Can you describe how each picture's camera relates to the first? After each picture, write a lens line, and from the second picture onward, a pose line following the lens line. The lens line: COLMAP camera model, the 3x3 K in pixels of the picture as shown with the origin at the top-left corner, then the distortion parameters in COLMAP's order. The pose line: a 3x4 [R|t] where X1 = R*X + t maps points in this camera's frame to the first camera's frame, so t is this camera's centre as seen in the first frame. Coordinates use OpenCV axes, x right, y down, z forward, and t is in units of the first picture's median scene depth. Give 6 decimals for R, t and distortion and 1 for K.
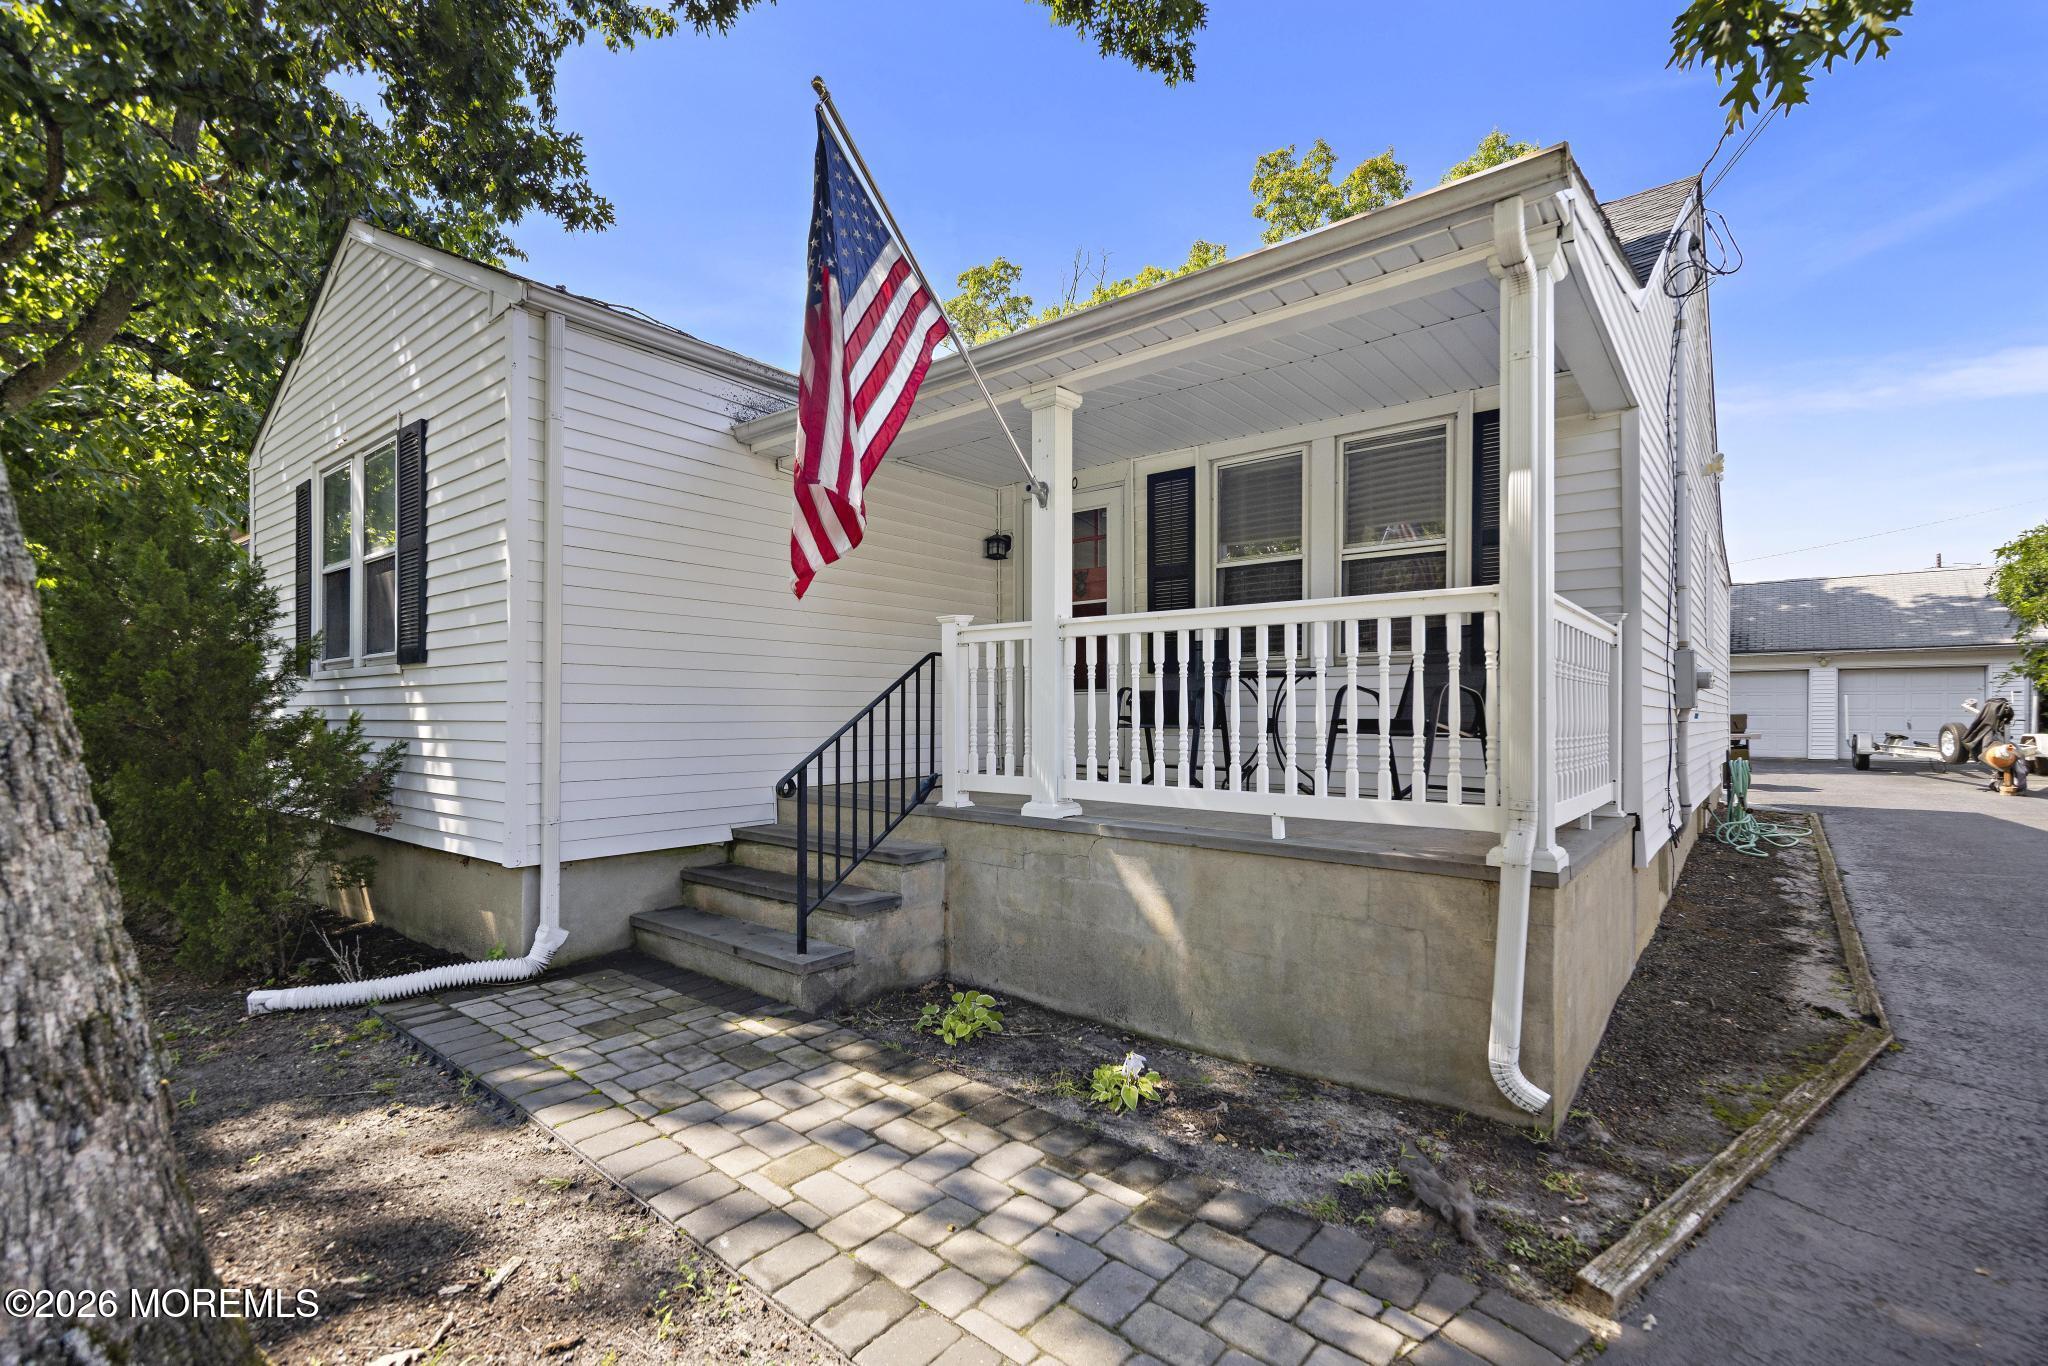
lens RADIAL K [[913.7, 0, 1055.9], [0, 913.7, 717.5], [0, 0, 1]] dist [0.000343, 0.000050]
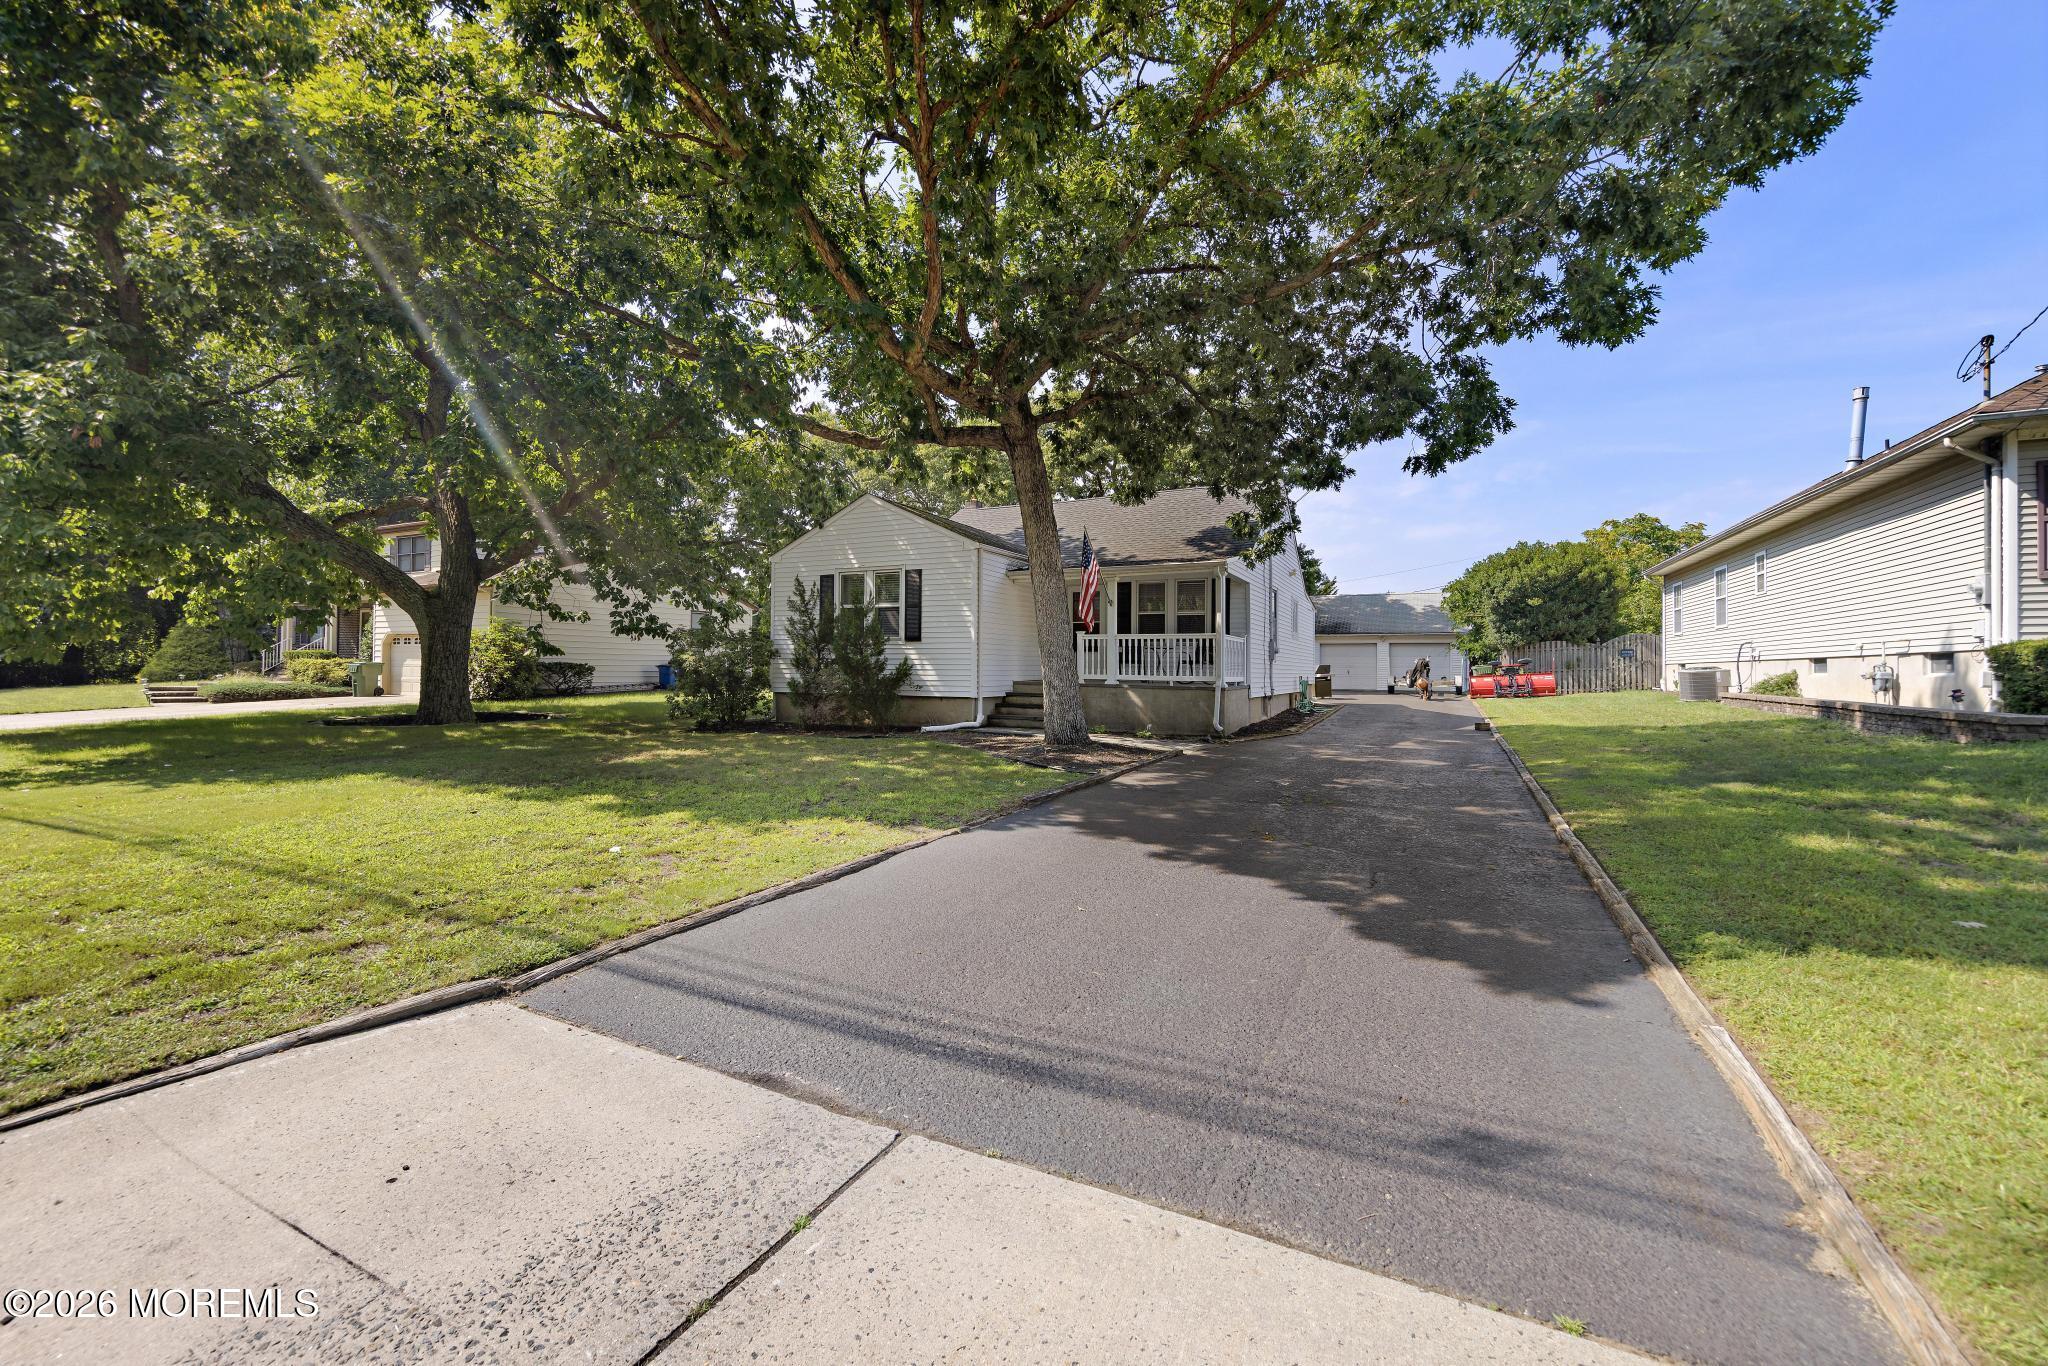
lens RADIAL K [[804.0, 0, 1036.1], [0, 804.0, 670.9], [0, 0, 1]] dist [0.001811, 0.000052]
pose [[0.977255, 0.005527, 0.211997, -1.059856], [-0.005075, 0.999984, -0.002676, 0.062415], [-0.212008, 0.001539, 0.977267, -2.328120]]
